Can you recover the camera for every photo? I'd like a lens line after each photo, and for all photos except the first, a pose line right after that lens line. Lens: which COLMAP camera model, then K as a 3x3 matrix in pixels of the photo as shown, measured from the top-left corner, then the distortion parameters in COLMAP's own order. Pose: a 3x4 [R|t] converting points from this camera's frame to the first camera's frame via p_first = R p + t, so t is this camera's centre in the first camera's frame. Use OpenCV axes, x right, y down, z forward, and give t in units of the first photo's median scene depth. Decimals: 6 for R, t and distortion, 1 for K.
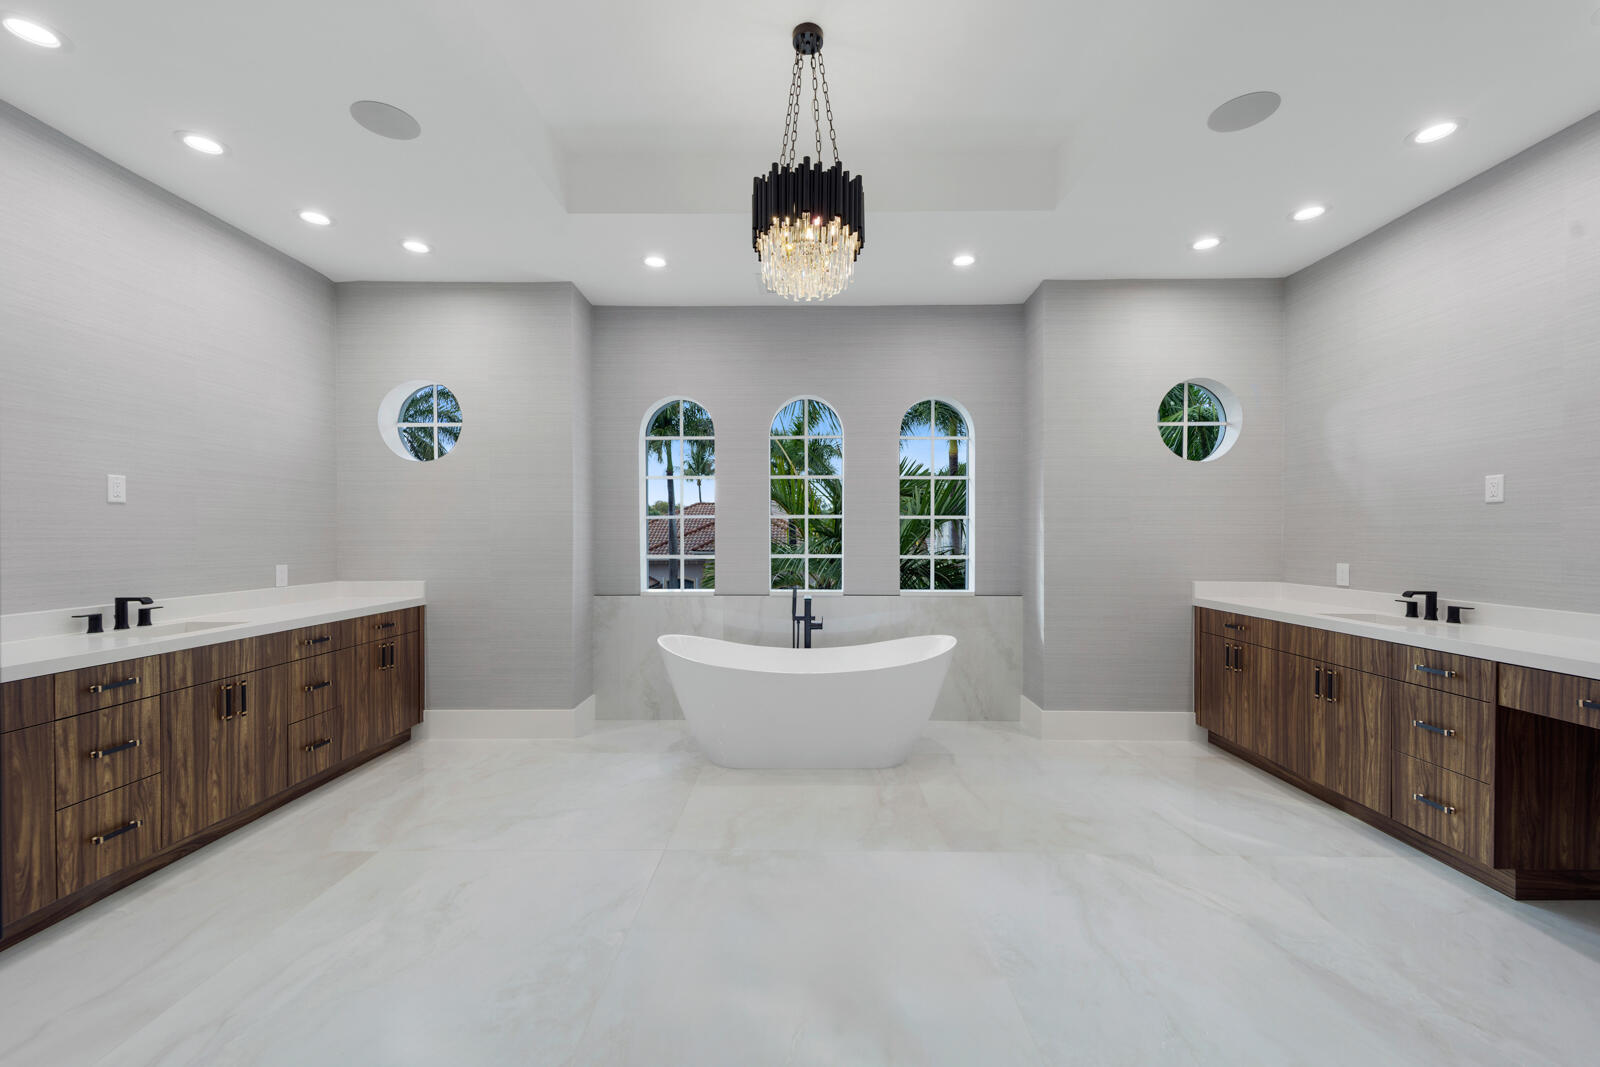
lens RADIAL K [[623.3, 0, 800.0], [0, 623.3, 533.5], [0, 0, 1]] dist [0.001823, -0.008134]
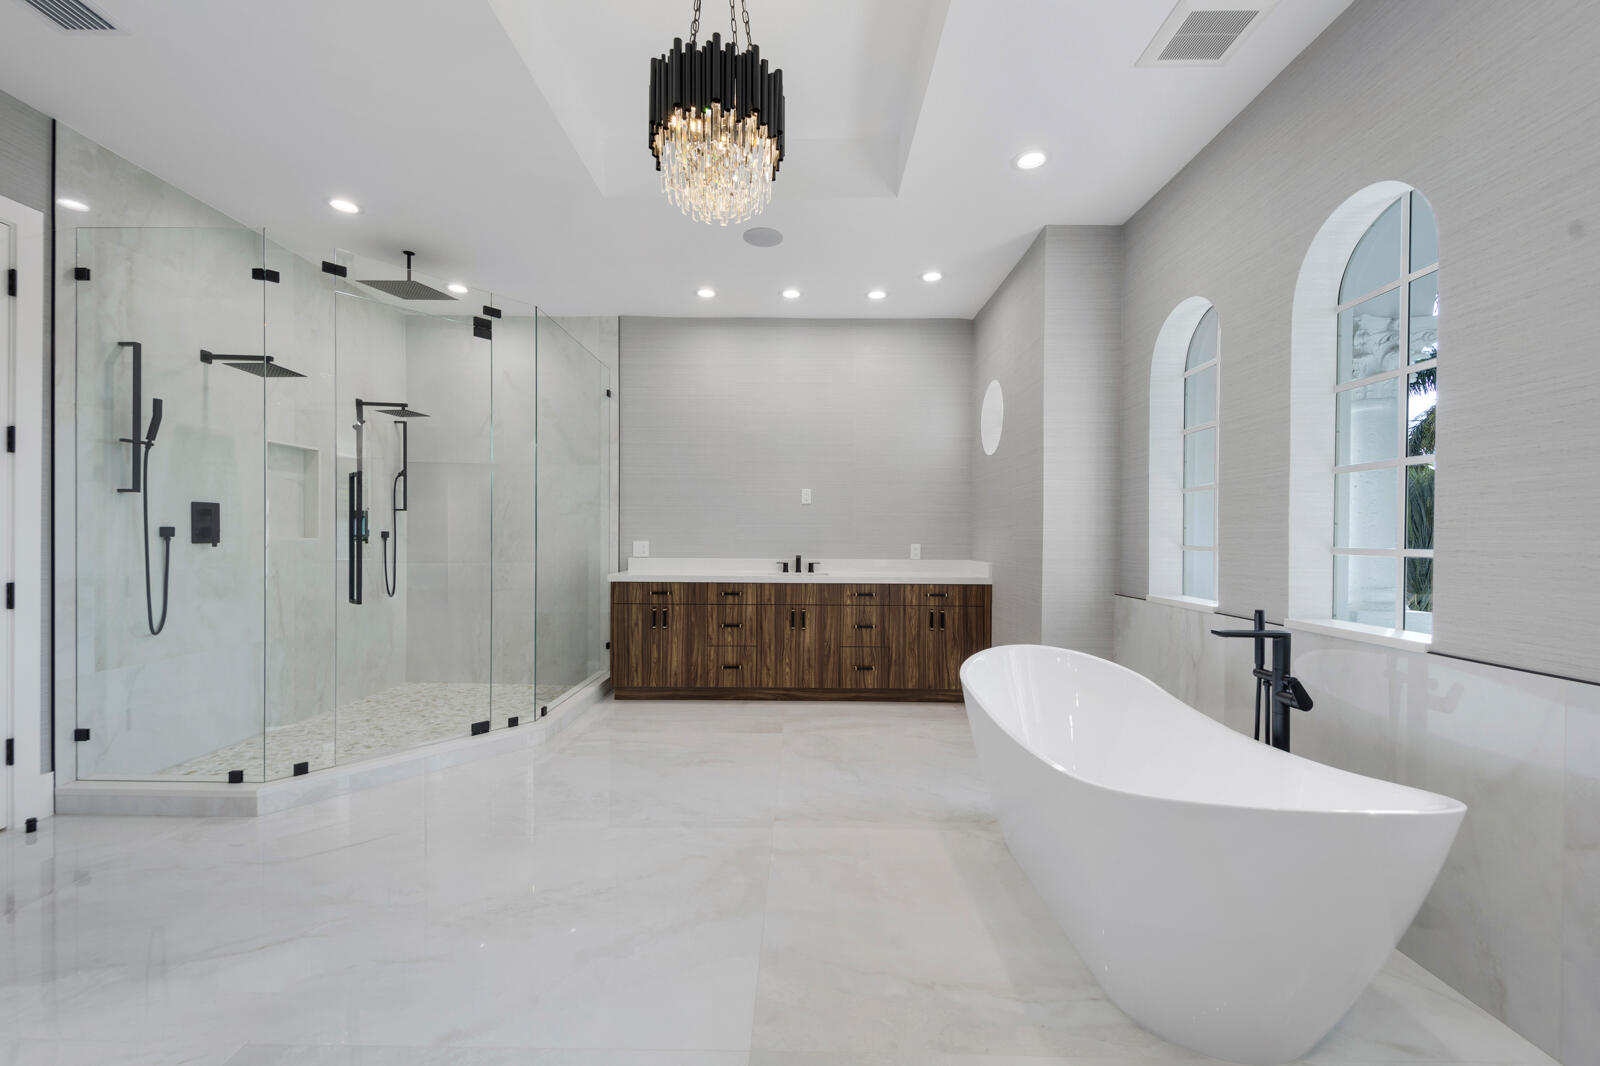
lens RADIAL K [[623.3, 0, 800.0], [0, 623.3, 533.0], [0, 0, 1]] dist [0.001823, -0.008134]
pose [[0.006249, -0.001424, -0.999979, 0.720980], [-0.003739, 0.999992, -0.001447, 0.037053], [0.999973, 0.003748, 0.006243, 0.934450]]
